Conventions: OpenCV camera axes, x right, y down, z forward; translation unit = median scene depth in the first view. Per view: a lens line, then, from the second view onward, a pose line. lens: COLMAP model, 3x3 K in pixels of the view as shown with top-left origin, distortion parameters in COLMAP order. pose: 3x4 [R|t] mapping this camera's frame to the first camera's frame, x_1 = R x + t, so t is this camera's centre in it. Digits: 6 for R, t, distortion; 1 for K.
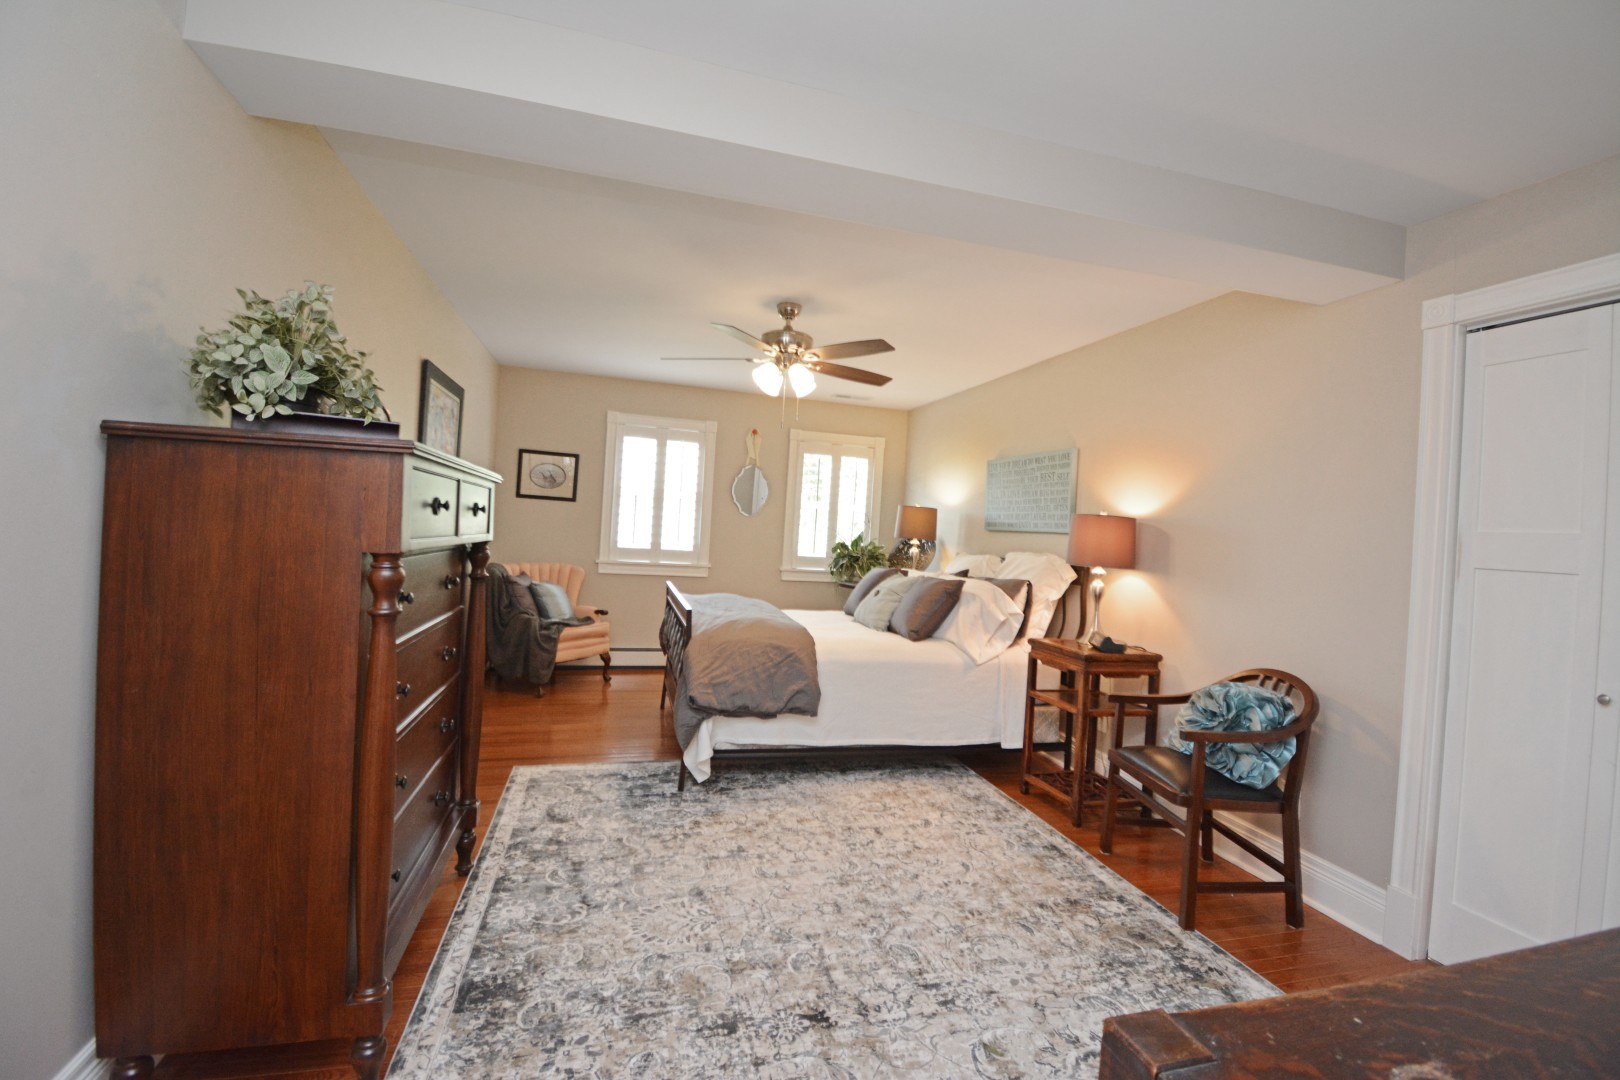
lens RADIAL K [[711.0, 0, 816.8], [0, 711.0, 521.4], [0, 0, 1]] dist [0.014248, -0.021050]
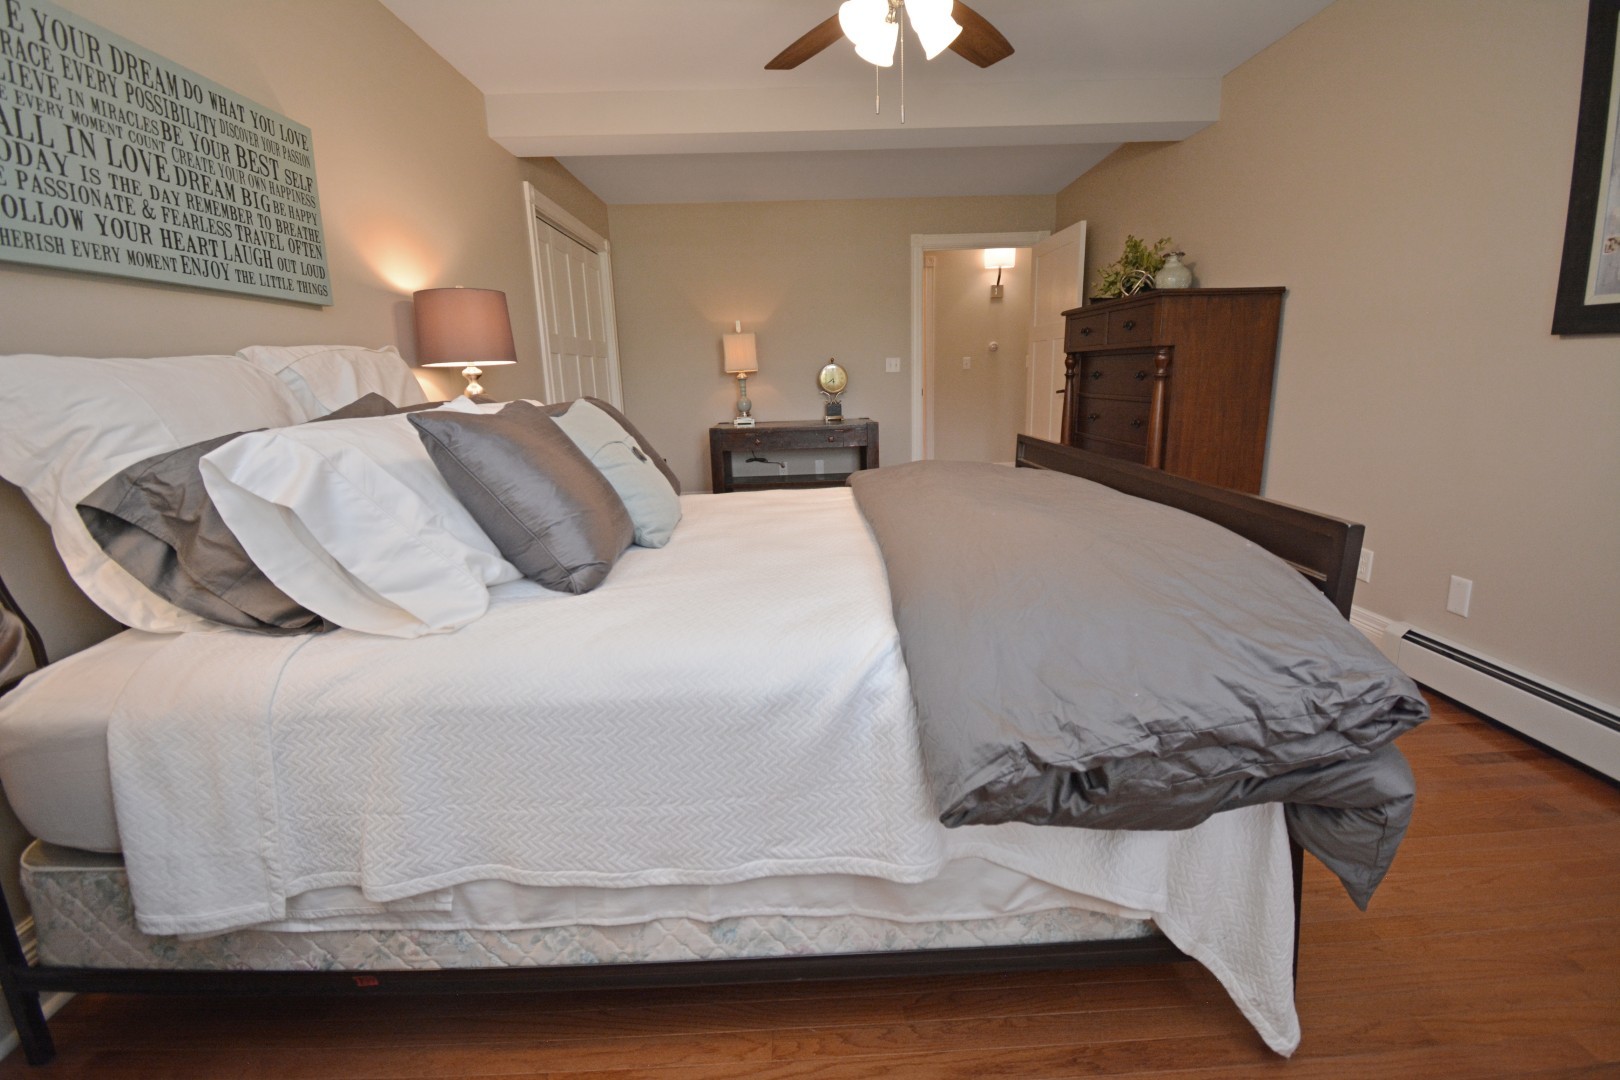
lens RADIAL K [[711.0, 0, 816.8], [0, 711.0, 521.4], [0, 0, 1]] dist [0.014248, -0.021050]
pose [[-0.968332, -0.081807, 0.235881, -0.189049], [-0.032076, 0.977727, 0.207416, 0.077524], [-0.247596, 0.193281, -0.949389, 2.170546]]
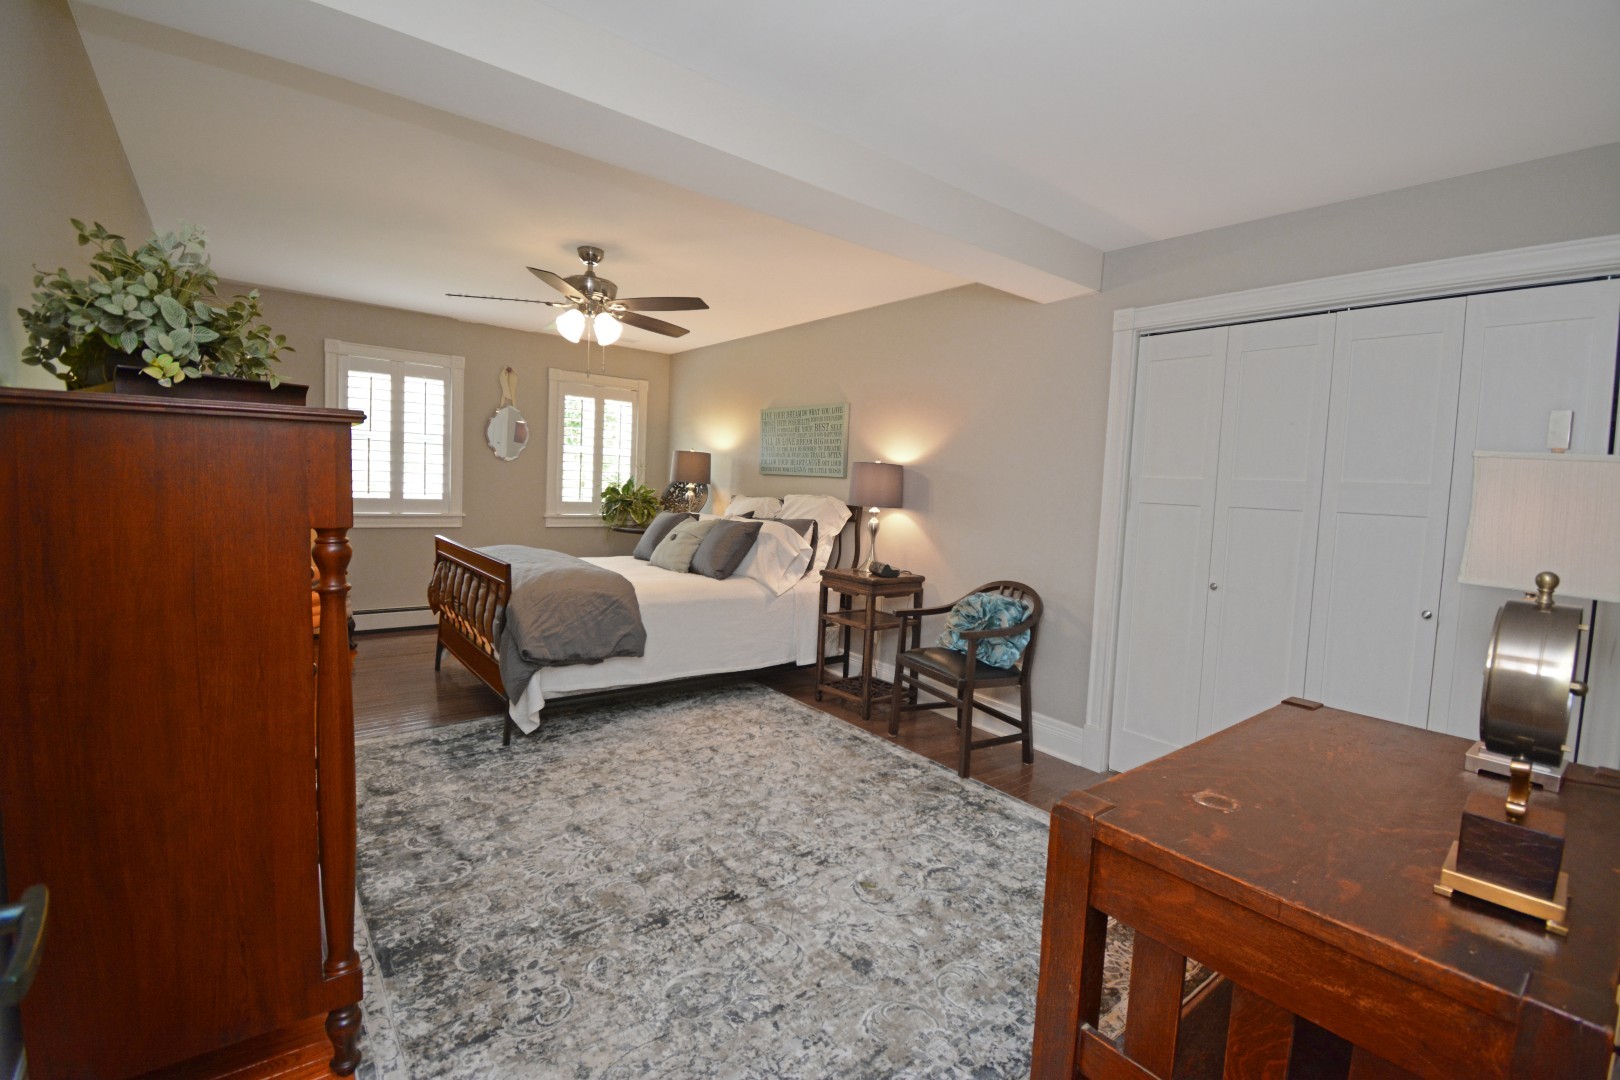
lens RADIAL K [[711.0, 0, 816.8], [0, 711.0, 521.4], [0, 0, 1]] dist [0.014248, -0.021050]
pose [[0.920518, -0.039941, 0.388652, -0.202368], [0.005079, 0.995900, 0.090316, -0.025277], [-0.390666, -0.081163, 0.916947, -0.068771]]
